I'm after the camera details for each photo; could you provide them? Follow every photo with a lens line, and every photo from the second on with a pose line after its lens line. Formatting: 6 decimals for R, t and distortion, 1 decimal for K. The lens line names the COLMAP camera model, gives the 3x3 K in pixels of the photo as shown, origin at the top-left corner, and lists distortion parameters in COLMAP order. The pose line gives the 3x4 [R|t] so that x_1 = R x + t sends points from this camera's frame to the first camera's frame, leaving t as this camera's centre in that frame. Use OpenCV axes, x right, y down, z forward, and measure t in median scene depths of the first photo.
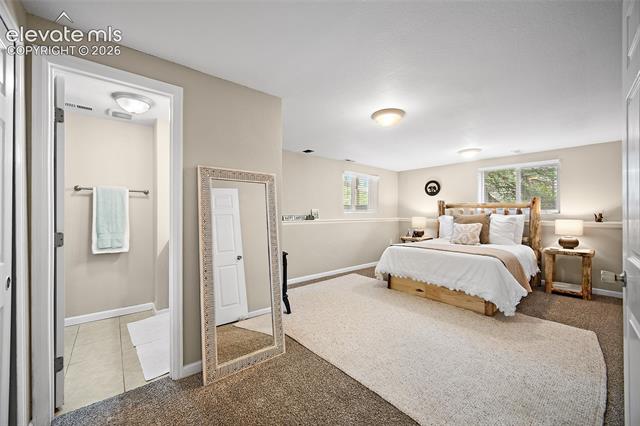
lens RADIAL K [[263.6, 0, 323.1], [0, 263.6, 213.2], [0, 0, 1]] dist [0.003211, -0.000170]
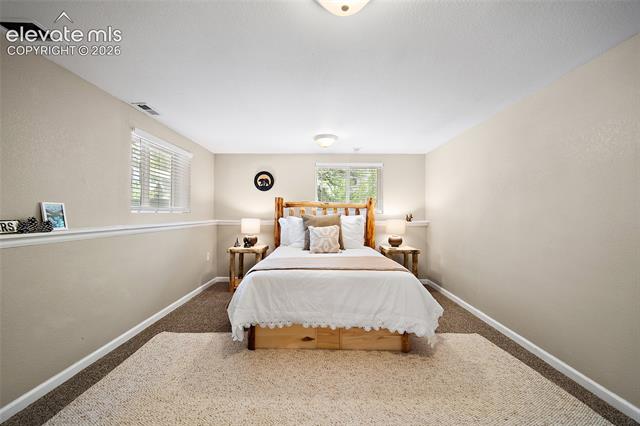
lens RADIAL K [[263.6, 0, 326.0], [0, 263.6, 211.1], [0, 0, 1]] dist [0.003211, -0.000170]
pose [[0.664148, 0.009119, 0.747545, -0.056143], [-0.002365, 0.999946, -0.010097, 0.000415], [-0.747597, 0.004938, 0.664134, 0.466481]]
